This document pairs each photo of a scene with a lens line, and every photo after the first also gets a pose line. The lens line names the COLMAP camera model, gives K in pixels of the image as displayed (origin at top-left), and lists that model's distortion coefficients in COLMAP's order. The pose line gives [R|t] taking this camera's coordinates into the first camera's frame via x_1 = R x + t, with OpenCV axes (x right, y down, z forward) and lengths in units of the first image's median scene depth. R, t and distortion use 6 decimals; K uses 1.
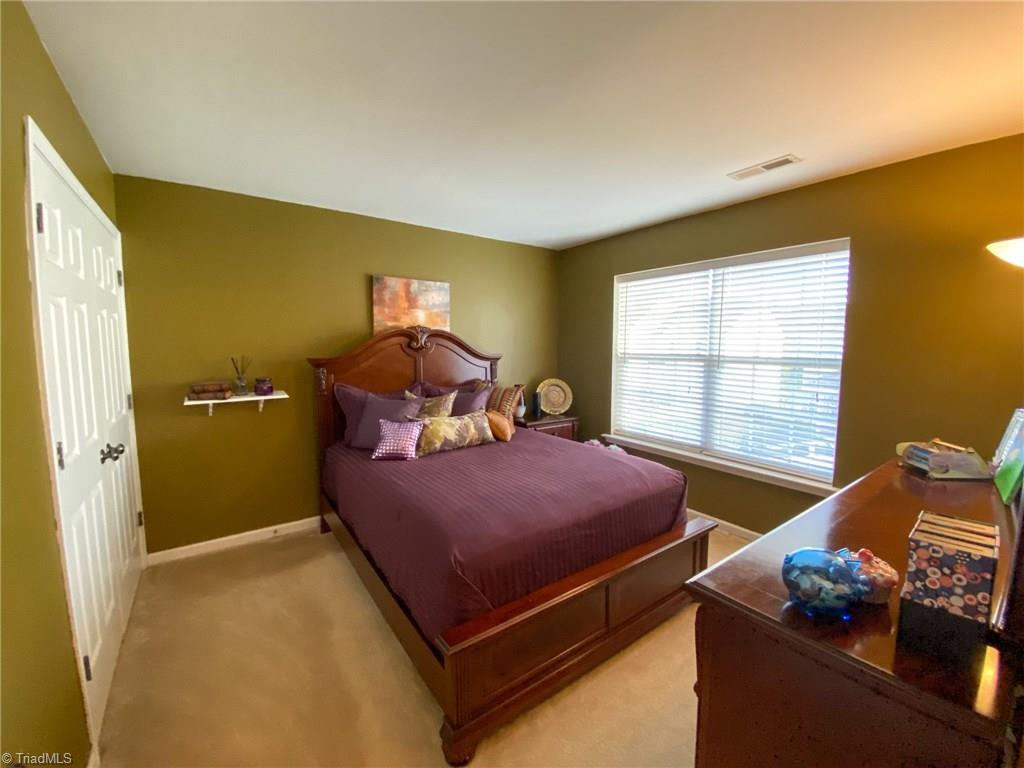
lens RADIAL K [[419.4, 0, 509.3], [0, 419.4, 383.7], [0, 0, 1]] dist [0.002652, -0.015714]
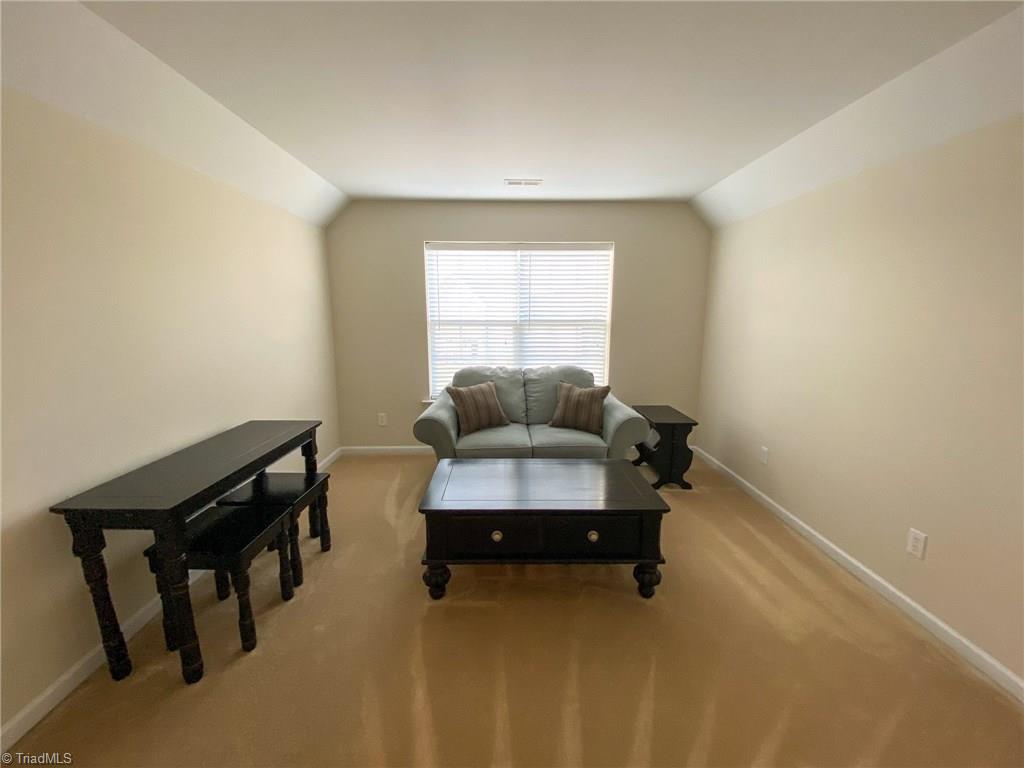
lens RADIAL K [[419.4, 0, 509.3], [0, 419.4, 383.7], [0, 0, 1]] dist [0.002652, -0.015714]
pose [[0.587602, -0.144466, 0.796149, -0.570929], [0.075606, 0.989431, 0.123737, -0.038438], [-0.805610, -0.012514, 0.592314, 0.287353]]
